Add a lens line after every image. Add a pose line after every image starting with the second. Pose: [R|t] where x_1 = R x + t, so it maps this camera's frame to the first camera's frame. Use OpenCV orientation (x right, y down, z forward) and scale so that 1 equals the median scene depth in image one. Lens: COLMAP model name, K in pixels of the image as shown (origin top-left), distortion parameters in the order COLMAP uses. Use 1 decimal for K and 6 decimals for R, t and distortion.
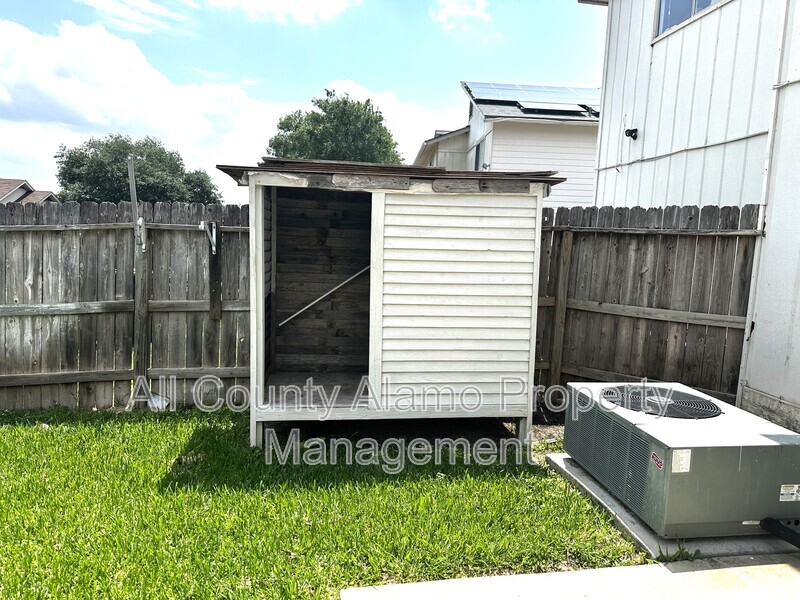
lens RADIAL K [[566.9, 0, 398.1], [0, 566.9, 305.2], [0, 0, 1]] dist [0.038773, -0.040322]
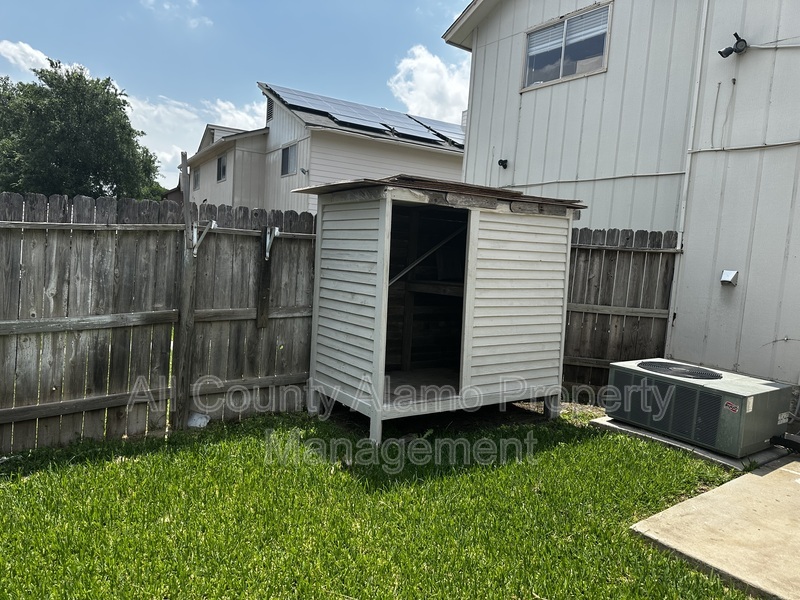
lens RADIAL K [[566.9, 0, 396.6], [0, 566.9, 302.4], [0, 0, 1]] dist [0.038773, -0.040322]
pose [[0.888920, -0.021357, 0.457565, -0.593641], [0.024034, 0.999711, -0.000029, -0.012901], [-0.457432, 0.011023, 0.889176, 0.041763]]
